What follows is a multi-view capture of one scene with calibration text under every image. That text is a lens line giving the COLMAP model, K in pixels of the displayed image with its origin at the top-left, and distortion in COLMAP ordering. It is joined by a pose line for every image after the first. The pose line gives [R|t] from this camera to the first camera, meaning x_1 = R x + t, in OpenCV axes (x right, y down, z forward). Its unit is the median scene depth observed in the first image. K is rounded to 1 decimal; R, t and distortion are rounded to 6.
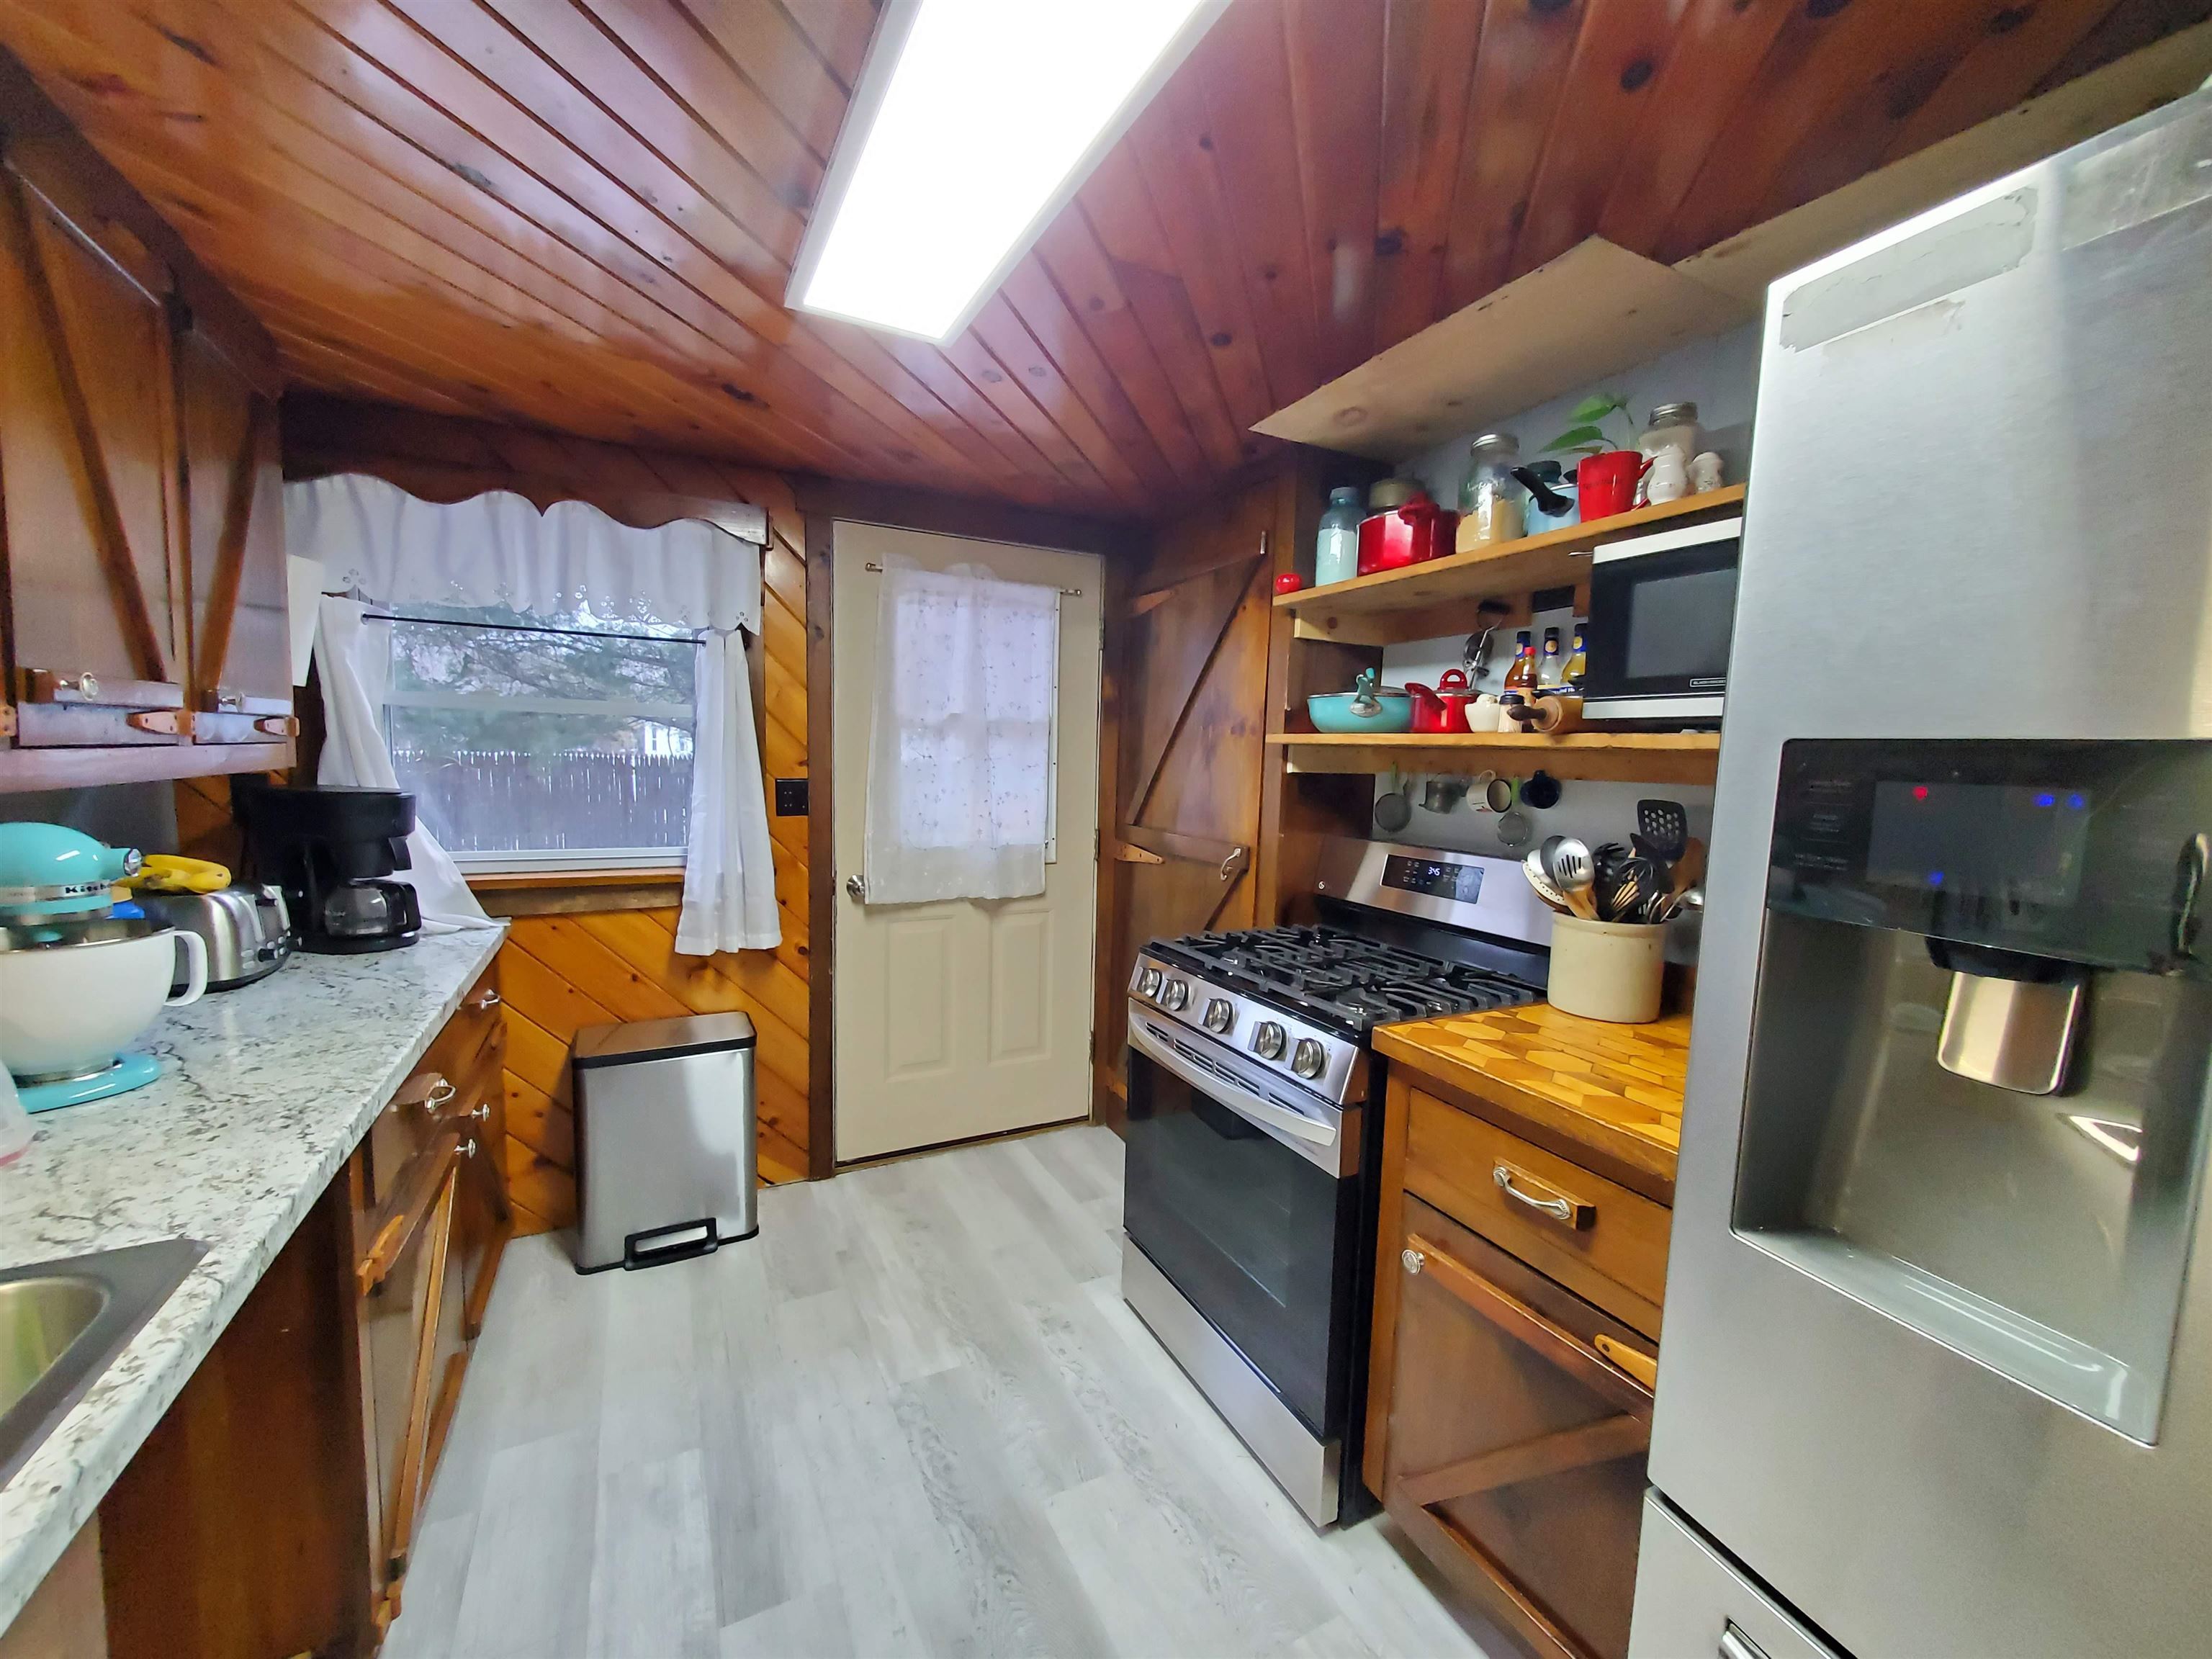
lens RADIAL K [[874.4, 0, 1107.9], [0, 874.4, 838.1], [0, 0, 1]] dist [0.007023, 0.000207]
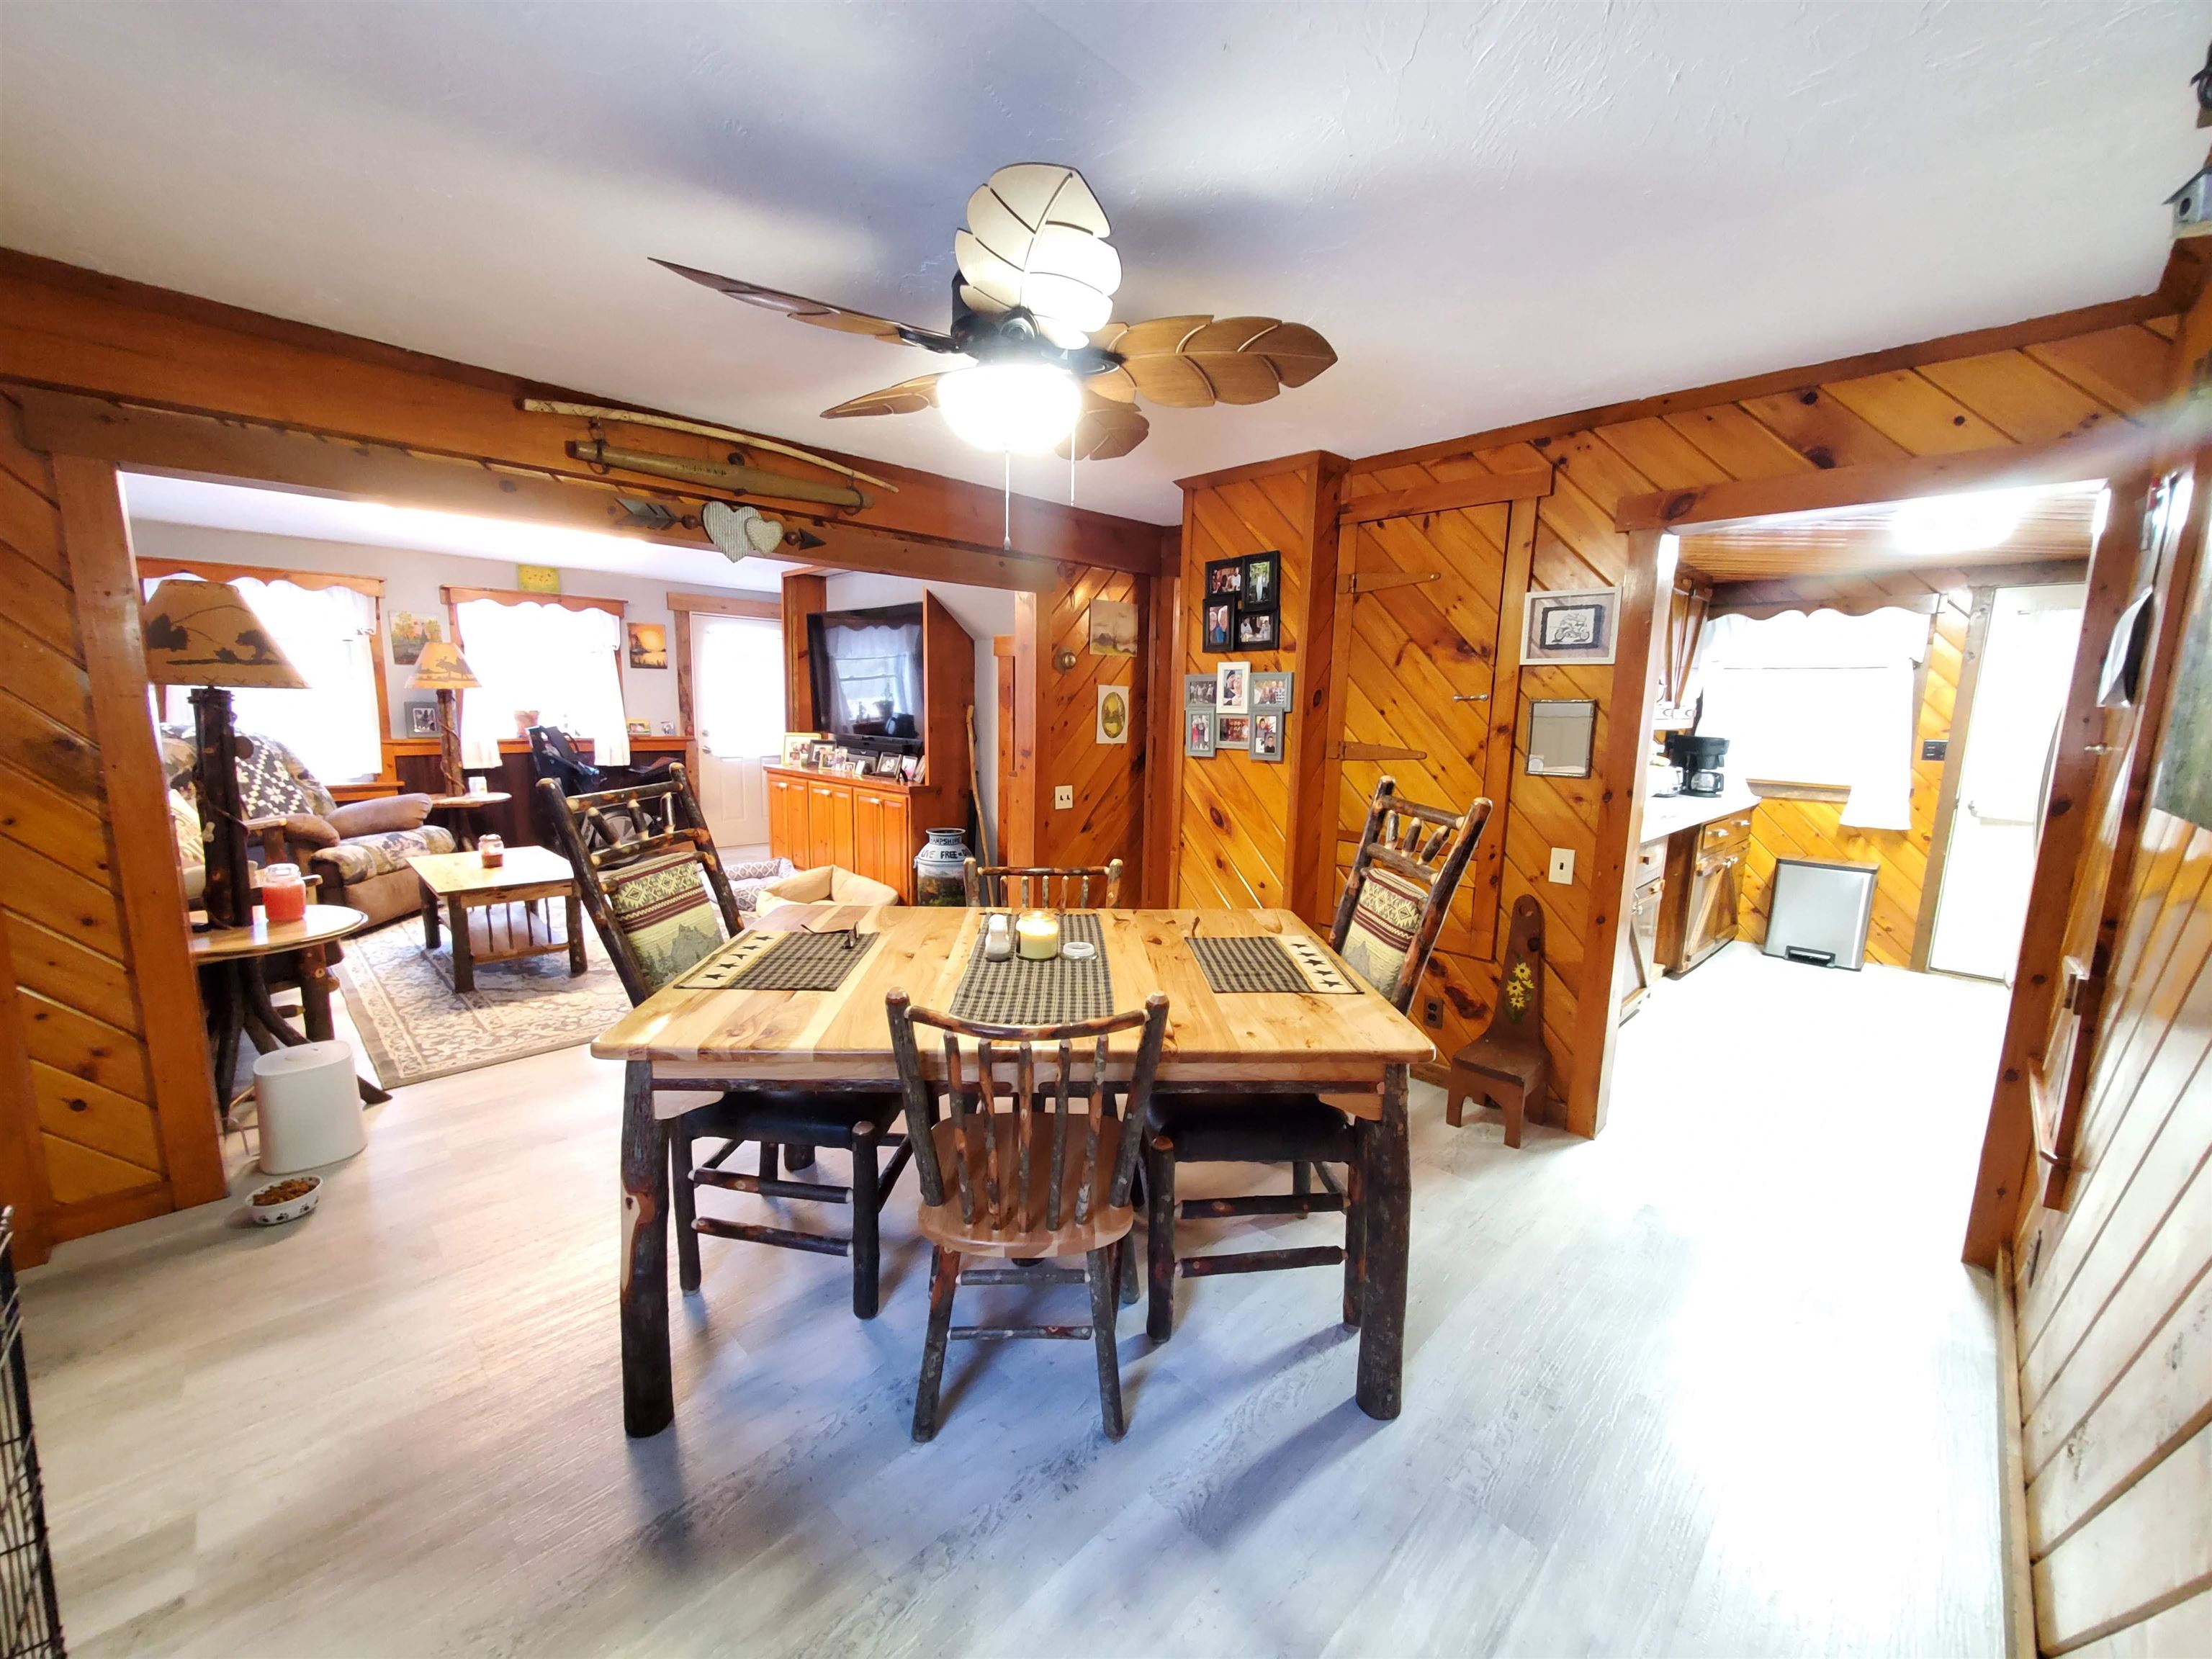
lens RADIAL K [[874.4, 0, 1096.4], [0, 874.4, 836.8], [0, 0, 1]] dist [0.007023, 0.000207]
pose [[0.281642, 0.129599, -0.950727, 0.963712], [-0.109552, 0.988700, 0.102322, 0.142732], [0.953245, 0.075336, 0.292657, -1.240600]]
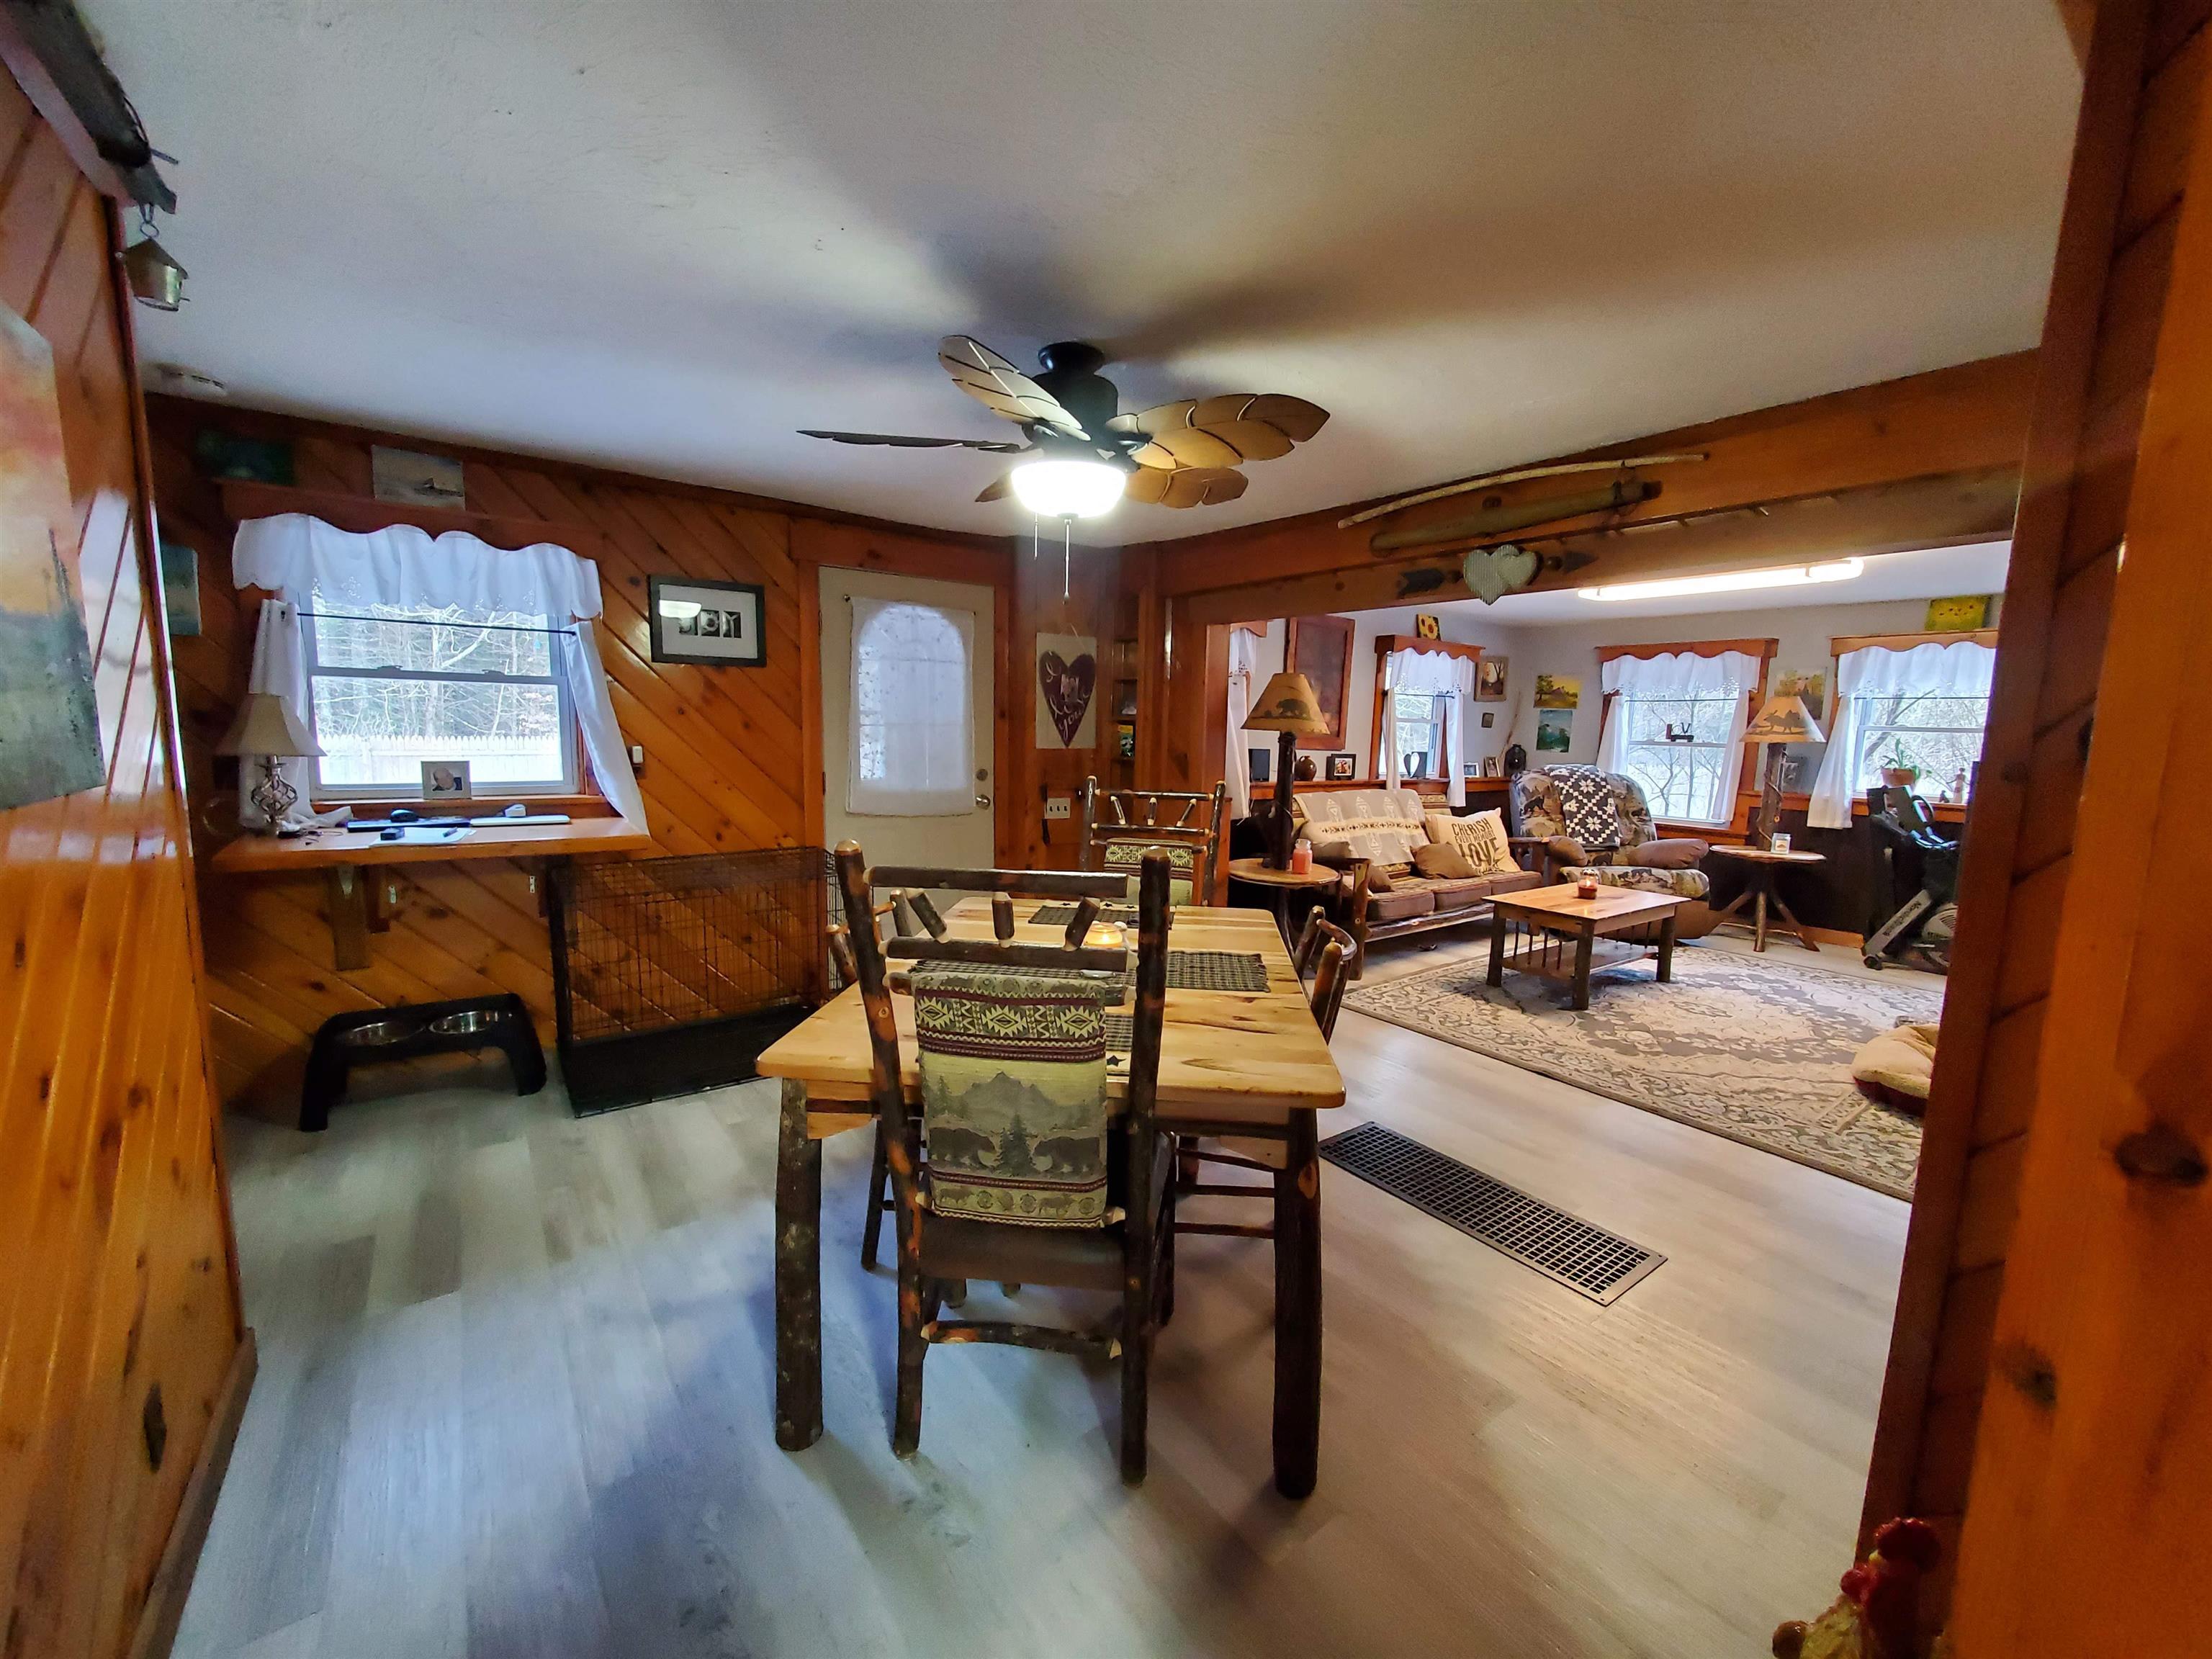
lens RADIAL K [[874.4, 0, 1106.8], [0, 874.4, 833.6], [0, 0, 1]] dist [0.007023, 0.000207]
pose [[-0.988689, -0.030068, -0.146939, -1.447688], [-0.062396, 0.973352, 0.220663, -0.311909], [0.136388, 0.227335, -0.964218, 2.524029]]
